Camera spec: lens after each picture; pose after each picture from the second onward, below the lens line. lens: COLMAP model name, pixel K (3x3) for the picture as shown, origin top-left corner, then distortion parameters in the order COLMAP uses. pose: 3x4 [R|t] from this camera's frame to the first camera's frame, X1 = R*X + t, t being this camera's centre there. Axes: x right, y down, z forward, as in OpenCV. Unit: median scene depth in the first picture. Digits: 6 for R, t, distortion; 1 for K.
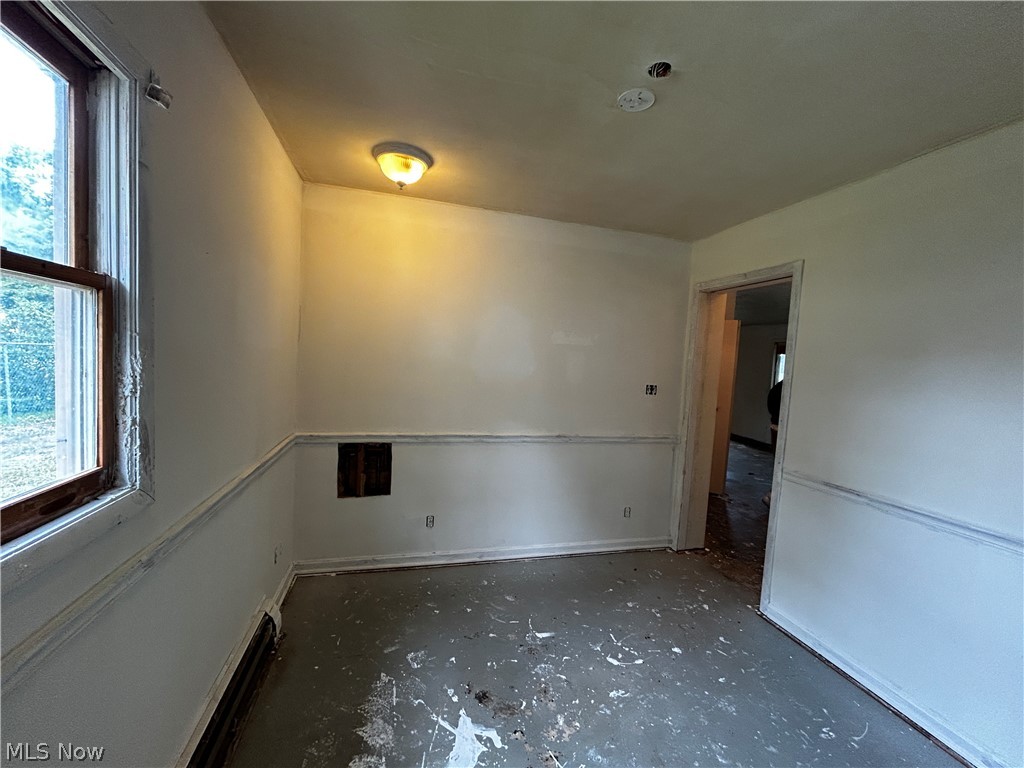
lens RADIAL K [[414.1, 0, 509.1], [0, 414.1, 387.6], [0, 0, 1]] dist [-0.001352, 0.000063]
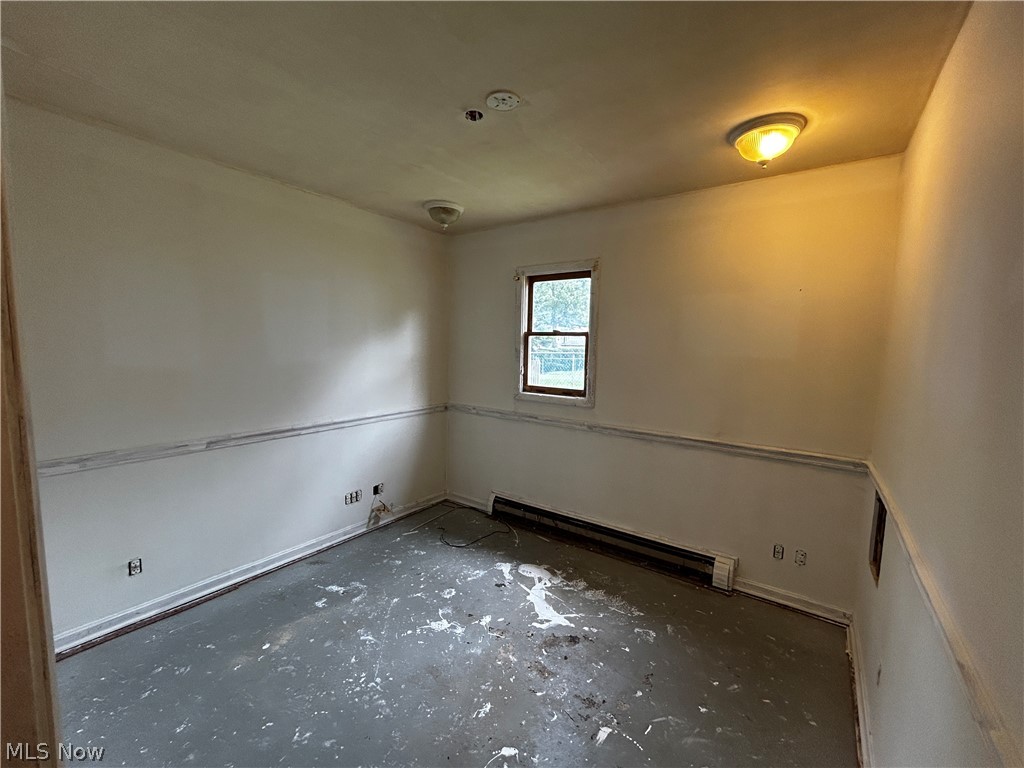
lens RADIAL K [[414.1, 0, 509.2], [0, 414.1, 382.4], [0, 0, 1]] dist [-0.001352, 0.000063]
pose [[-0.776207, -0.013455, -0.630335, 0.874379], [-0.104746, 0.988630, 0.107883, -0.090714], [0.621716, 0.149765, -0.768791, 1.767340]]
